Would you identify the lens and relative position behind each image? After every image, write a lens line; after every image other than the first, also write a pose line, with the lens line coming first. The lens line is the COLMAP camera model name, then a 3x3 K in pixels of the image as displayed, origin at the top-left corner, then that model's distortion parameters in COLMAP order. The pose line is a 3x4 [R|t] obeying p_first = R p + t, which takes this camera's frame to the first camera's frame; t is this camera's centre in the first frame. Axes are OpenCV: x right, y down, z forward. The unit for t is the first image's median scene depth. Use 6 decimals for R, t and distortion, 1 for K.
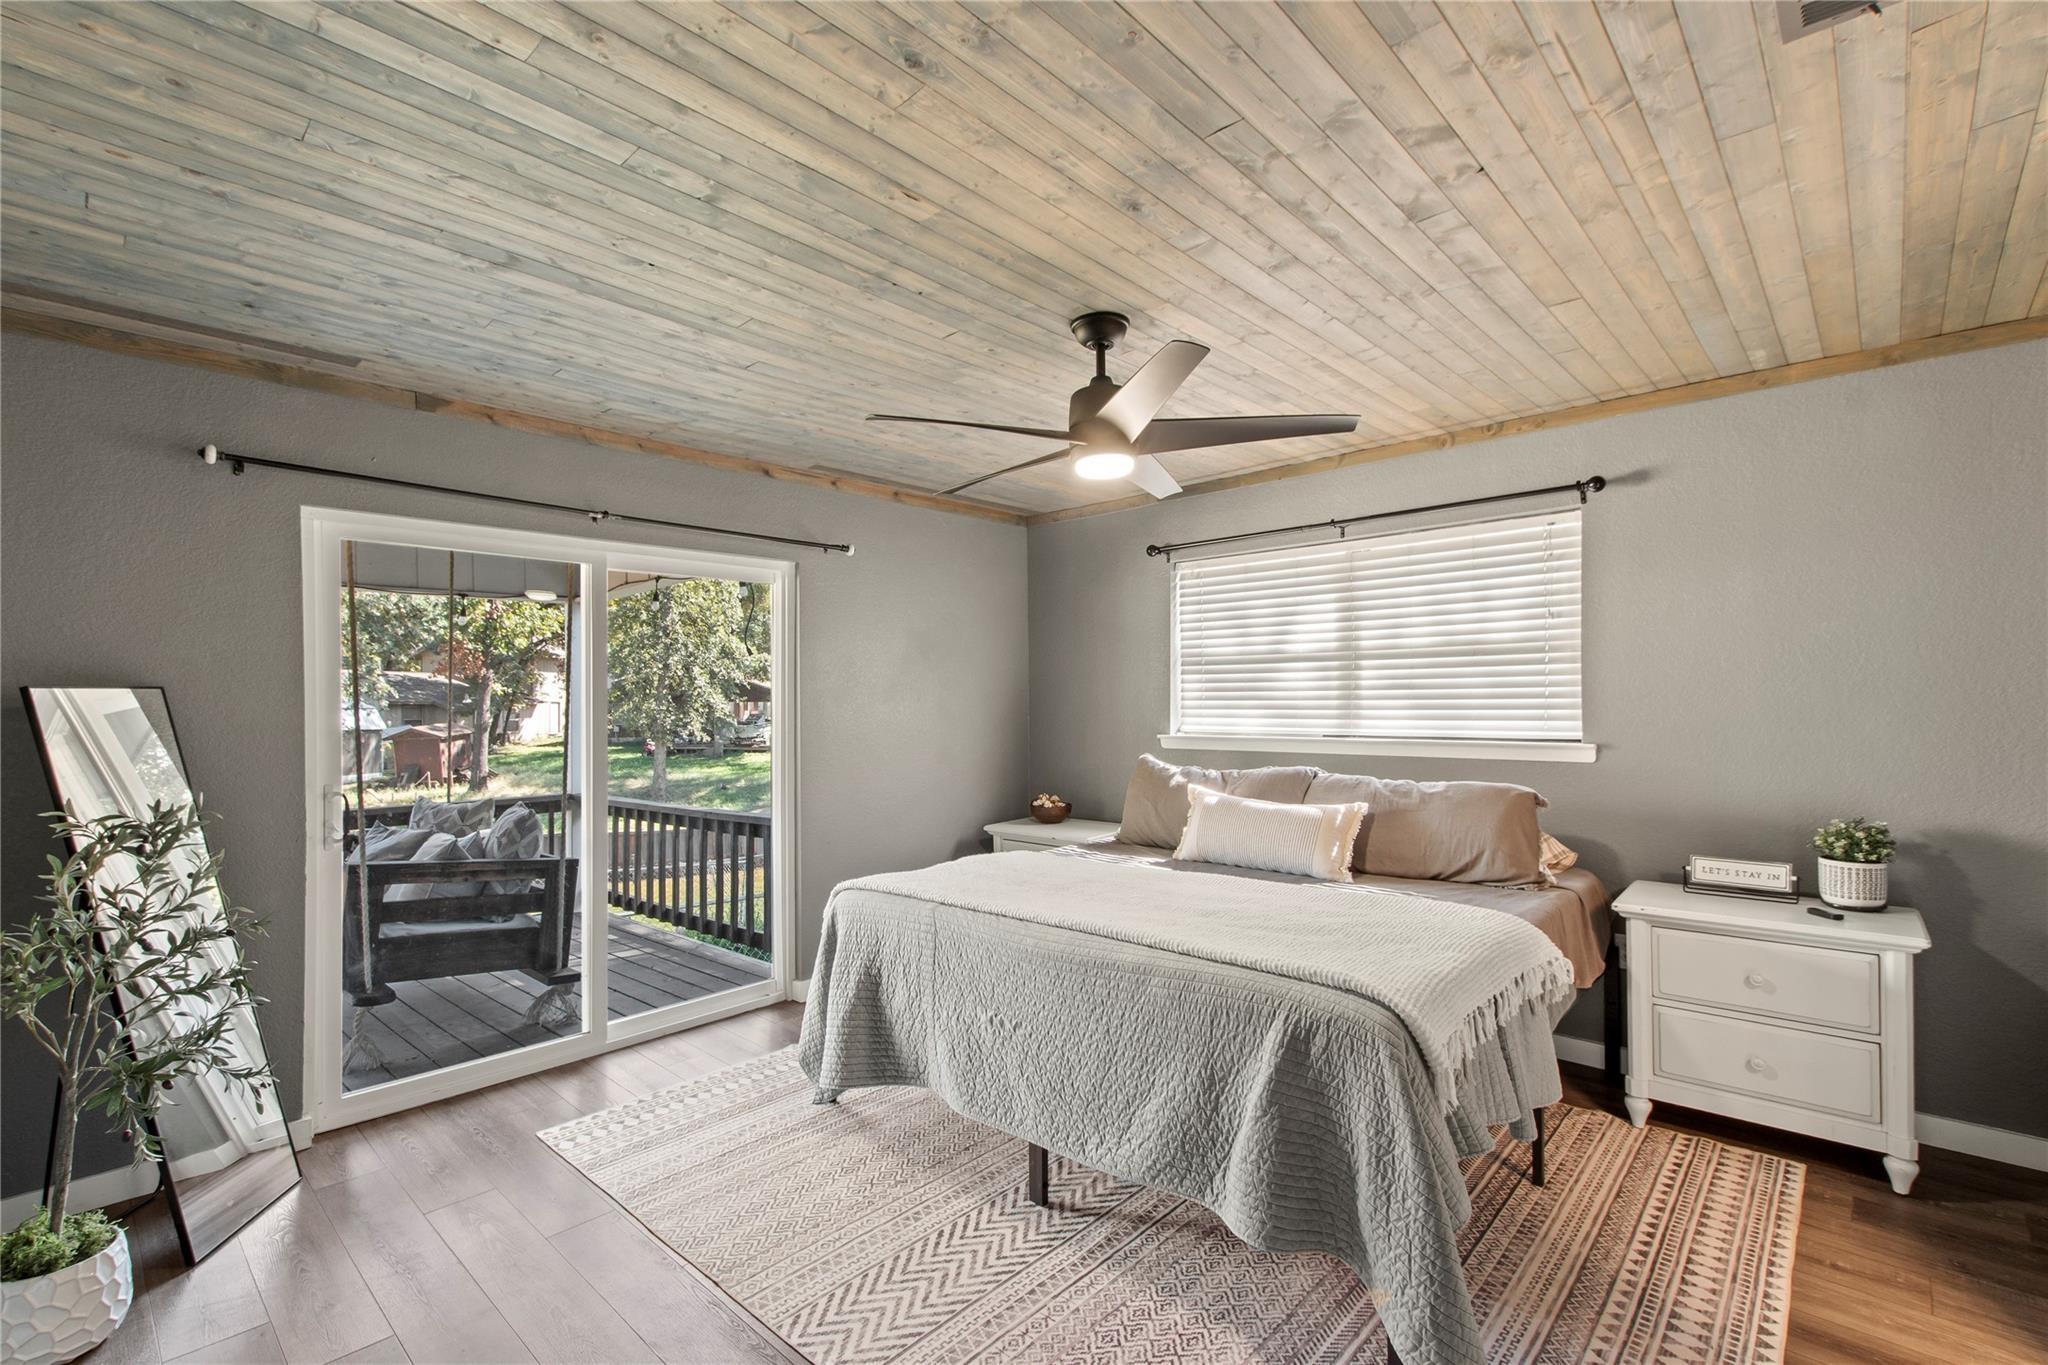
lens RADIAL K [[933.4, 0, 1063.8], [0, 933.4, 686.2], [0, 0, 1]] dist [0.001412, 0.000106]
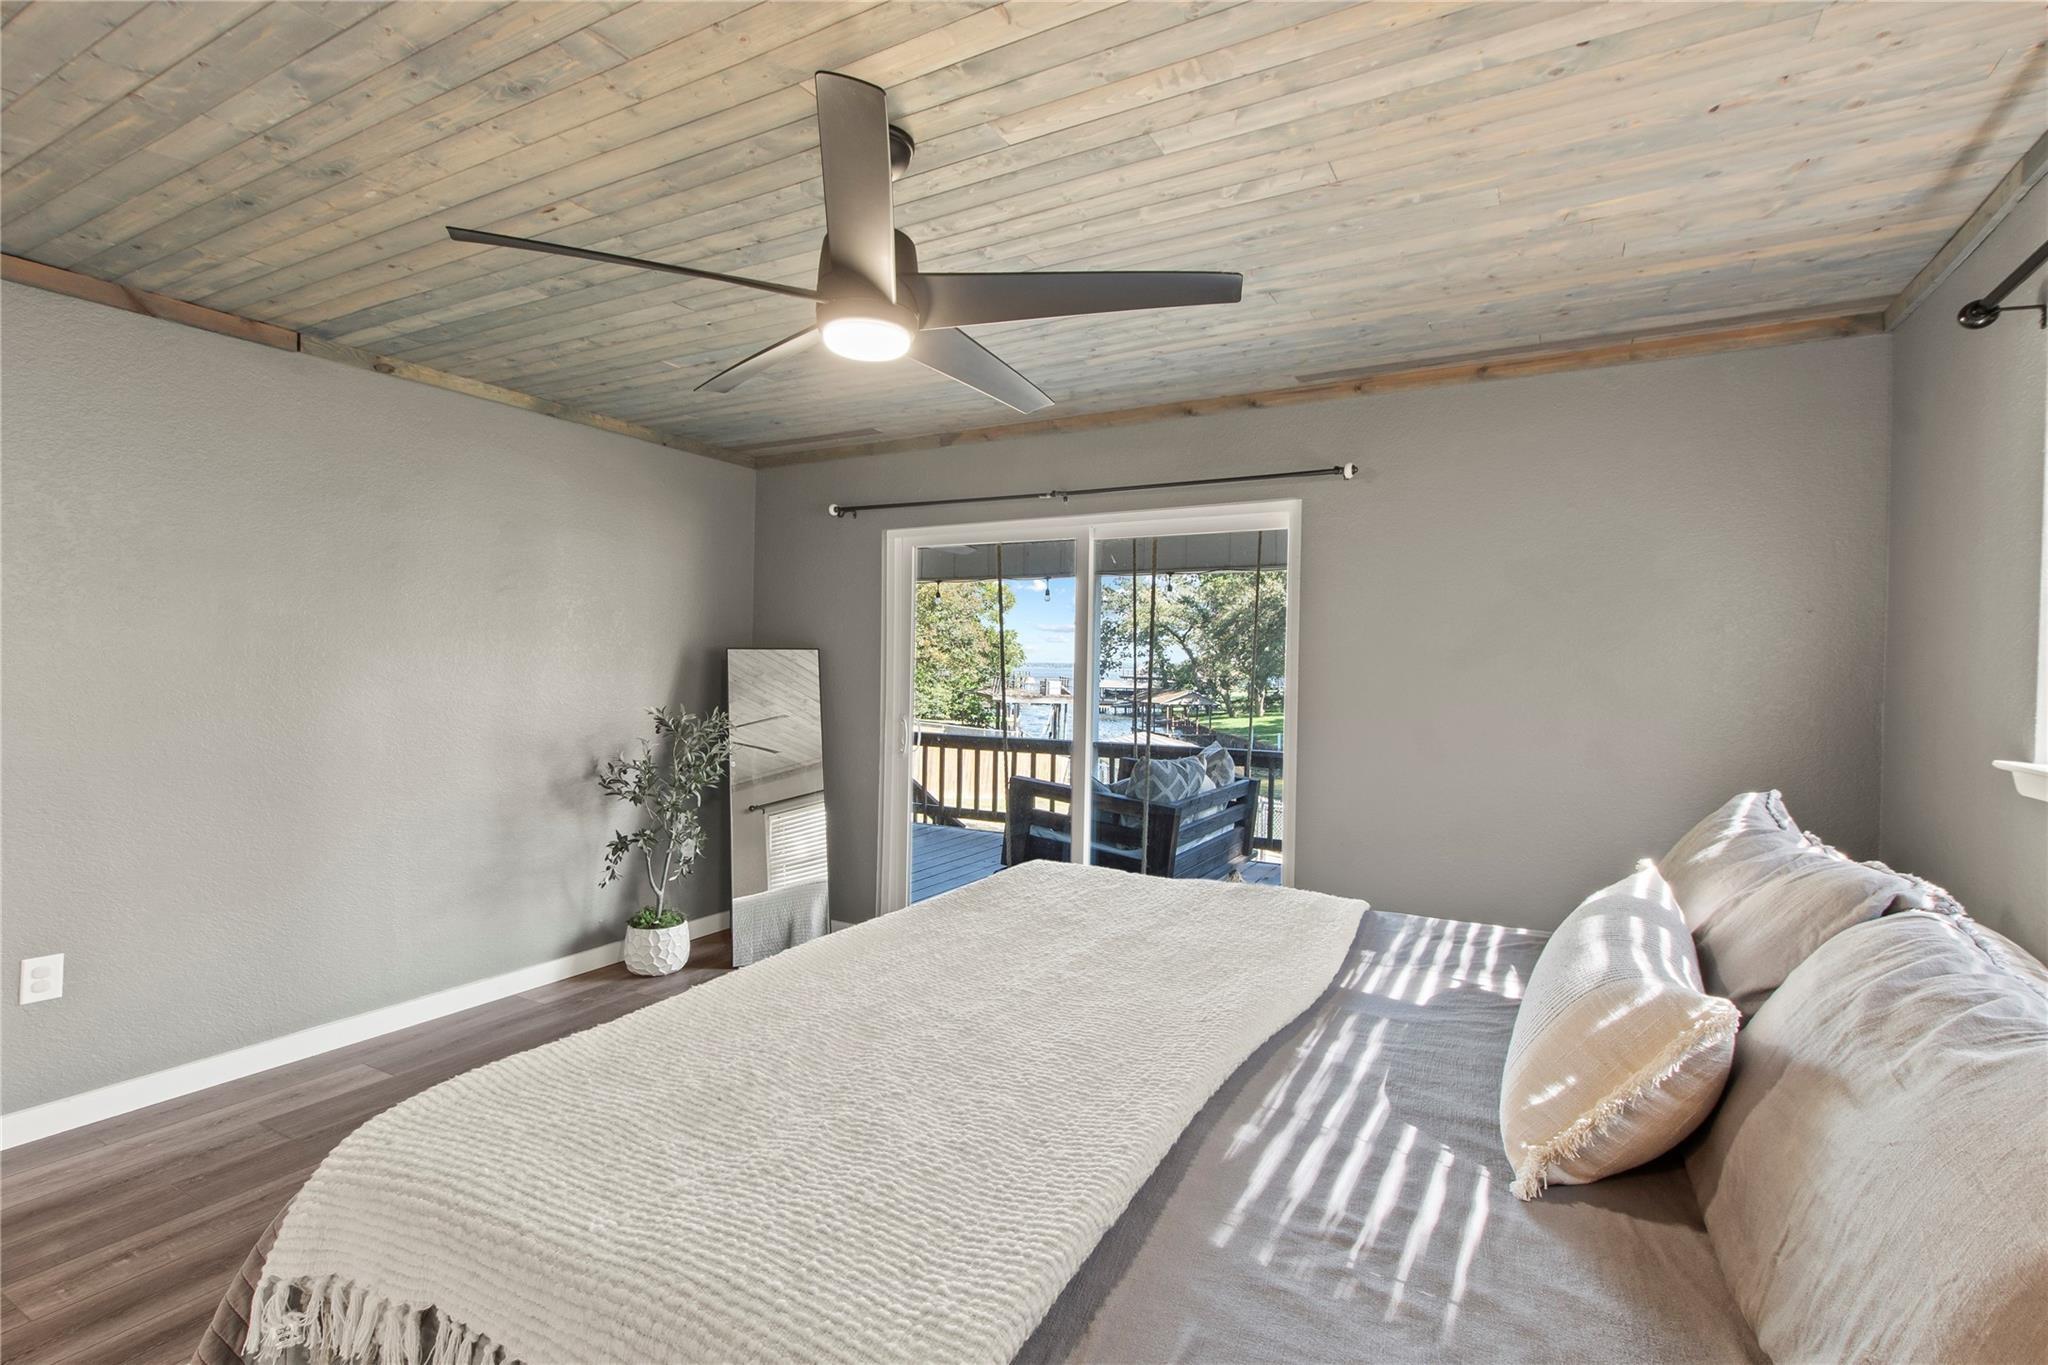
lens RADIAL K [[933.4, 0, 1063.8], [0, 933.4, 686.2], [0, 0, 1]] dist [0.001412, 0.000106]
pose [[0.231475, 0.033010, -0.972281, 0.807859], [0.001357, 0.999412, 0.034254, 0.013025], [0.972840, -0.009248, 0.231294, 0.976793]]
